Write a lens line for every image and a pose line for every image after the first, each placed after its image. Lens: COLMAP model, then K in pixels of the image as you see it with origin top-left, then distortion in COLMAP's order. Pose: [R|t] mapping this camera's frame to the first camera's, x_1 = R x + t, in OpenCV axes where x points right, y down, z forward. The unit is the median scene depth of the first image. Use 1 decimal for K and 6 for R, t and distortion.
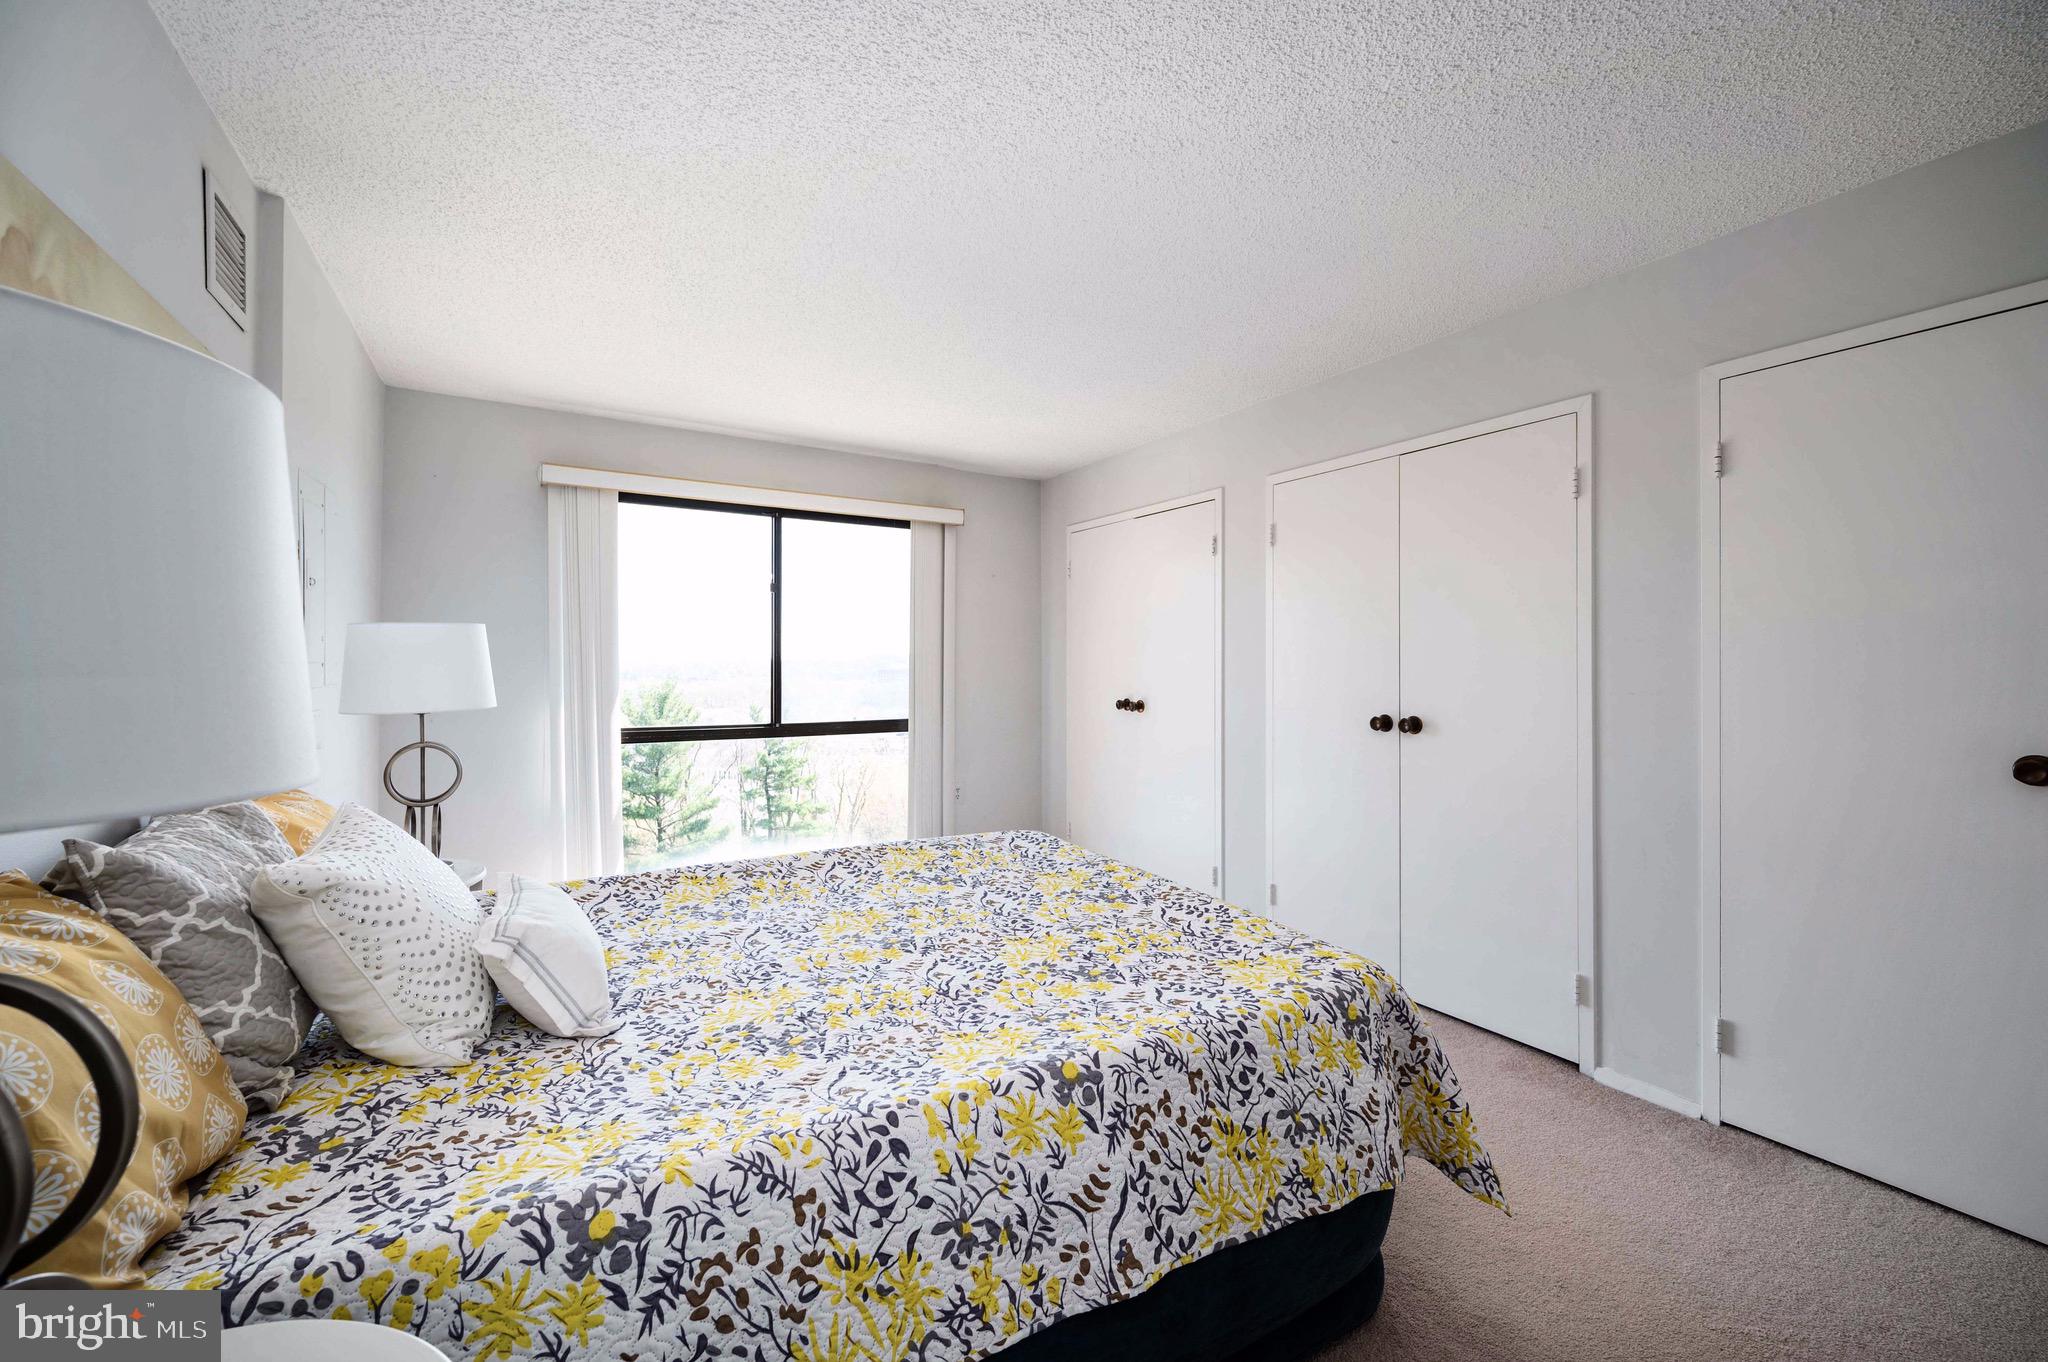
lens RADIAL K [[821.9, 0, 1039.1], [0, 821.9, 674.5], [0, 0, 1]] dist [-0.000822, -0.000034]
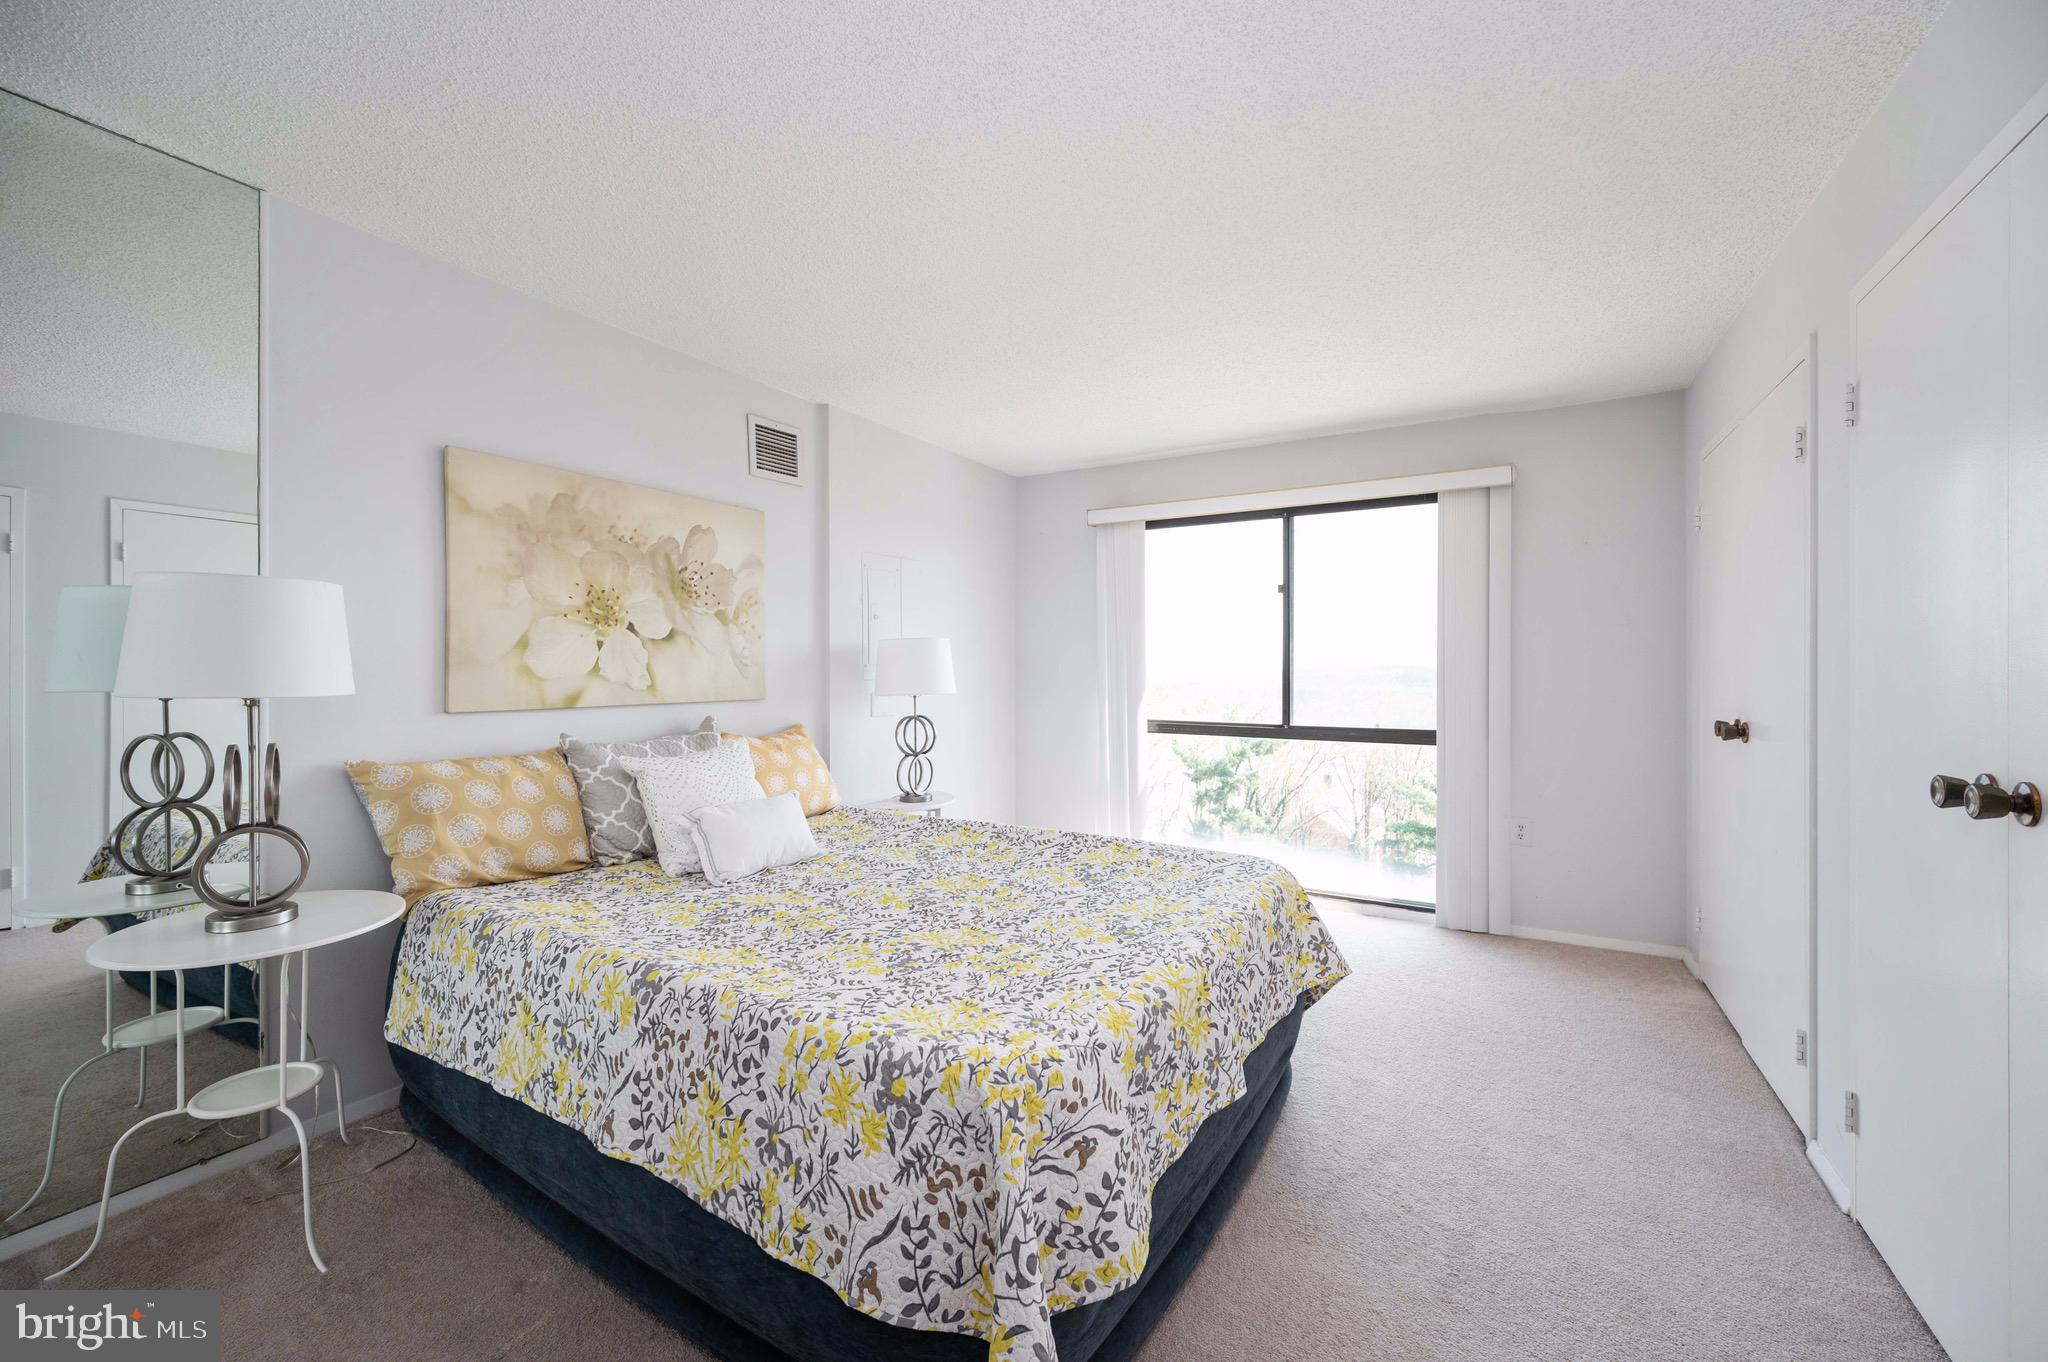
lens RADIAL K [[819.5, 0, 1034.1], [0, 819.5, 683.1], [0, 0, 1]] dist [-0.000738, -0.000213]
pose [[0.468225, 0.014663, -0.883488, 1.345945], [-0.010094, 0.999886, 0.011246, 0.003376], [0.883552, 0.003652, 0.468319, 0.864074]]
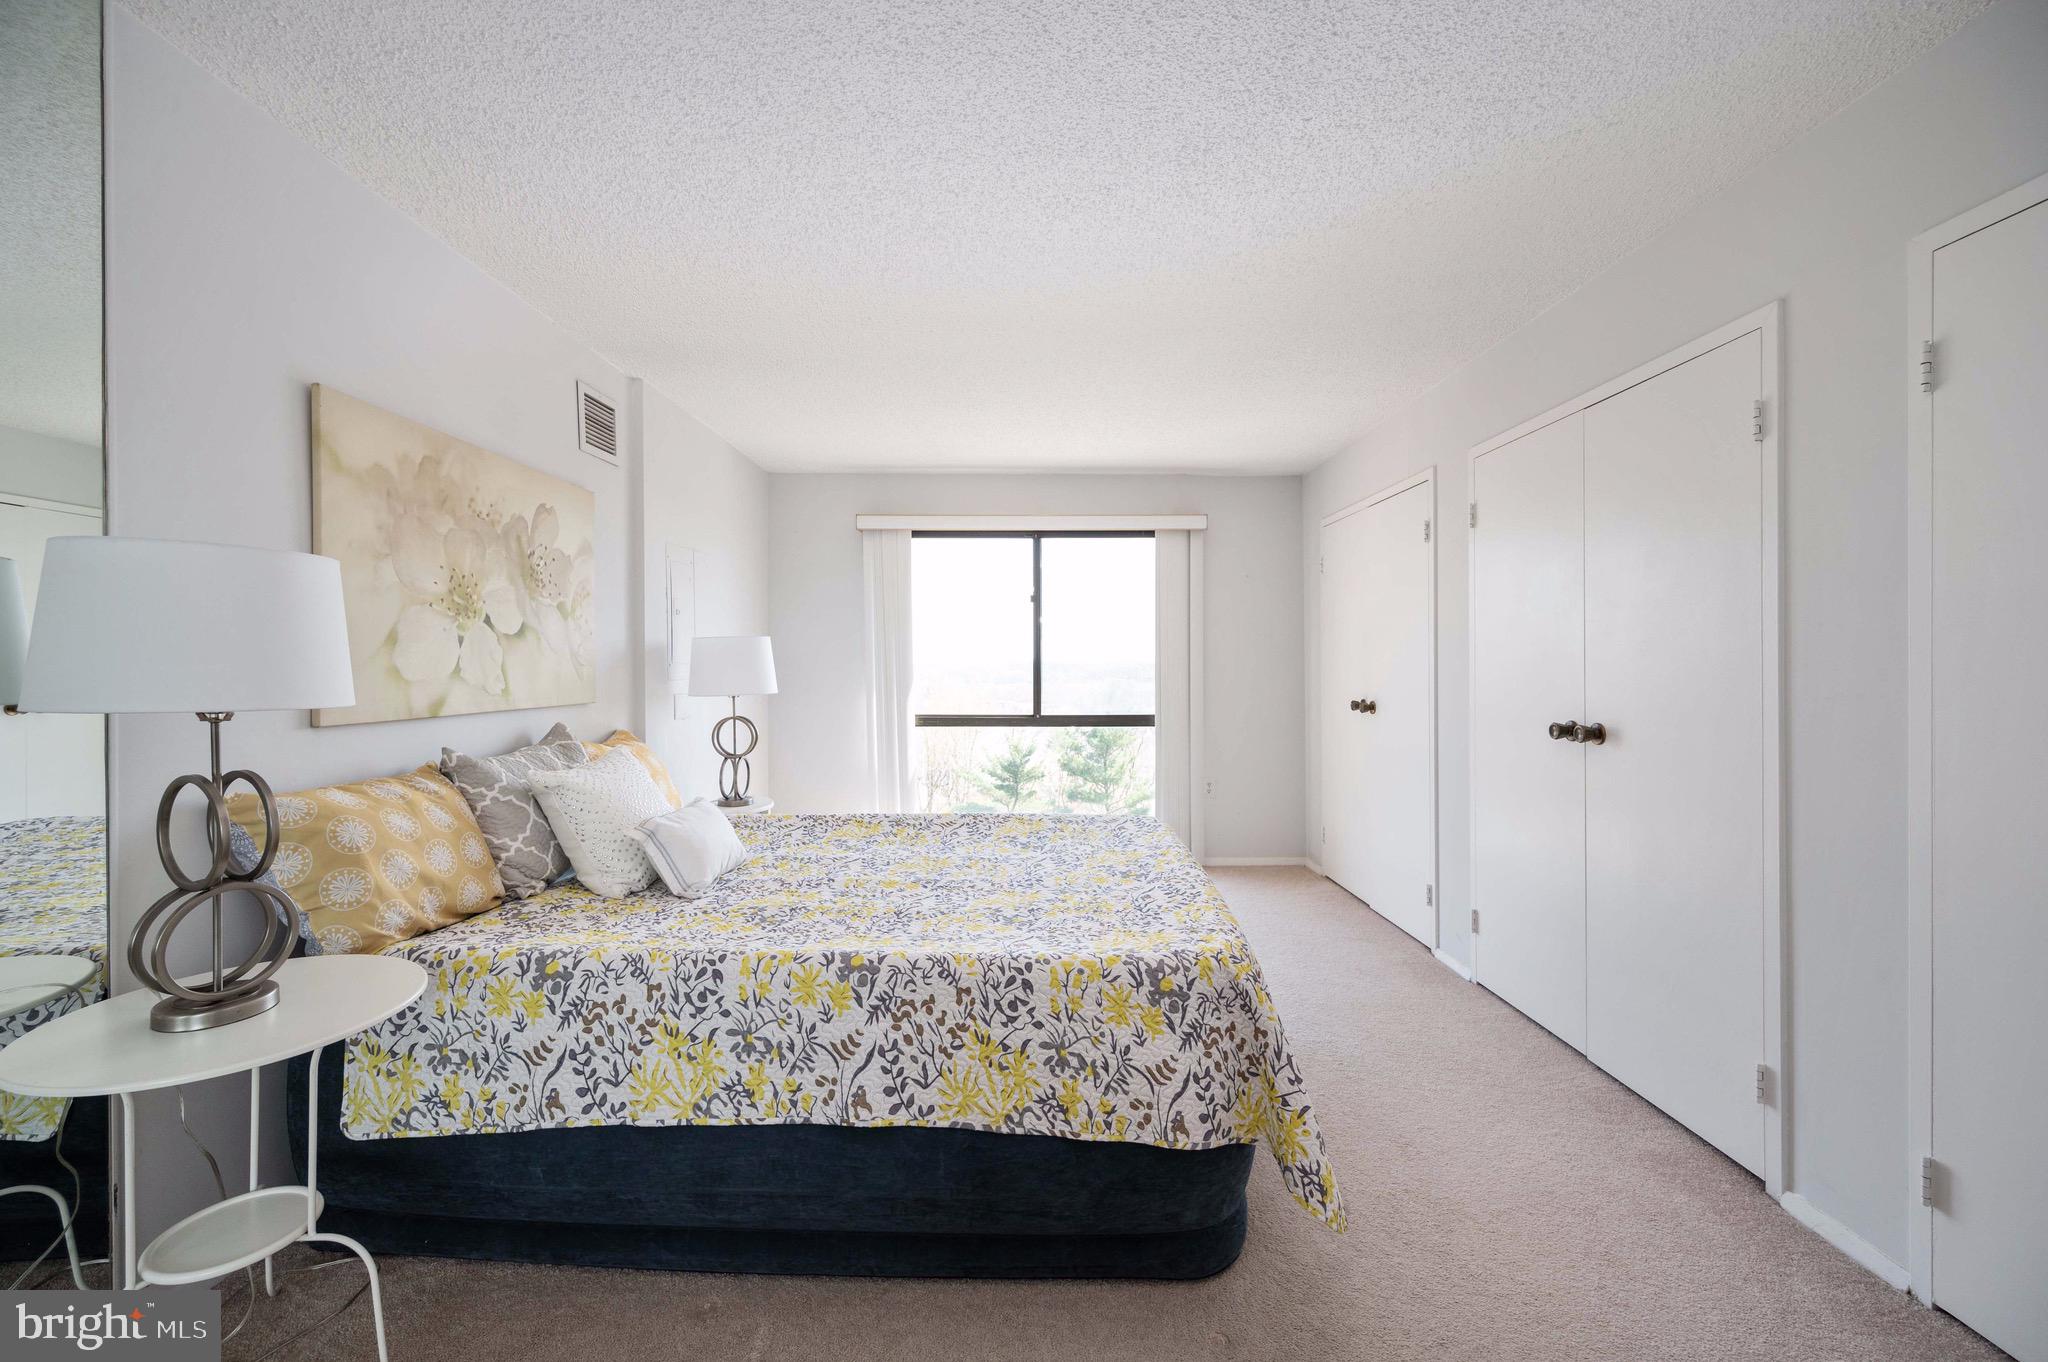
lens RADIAL K [[819.5, 0, 1034.1], [0, 819.5, 683.1], [0, 0, 1]] dist [-0.000738, -0.000213]
pose [[0.855327, 0.008028, -0.518026, 0.917867], [-0.003104, 0.999941, 0.010372, 0.008617], [0.518079, -0.007263, 0.855302, -0.001554]]
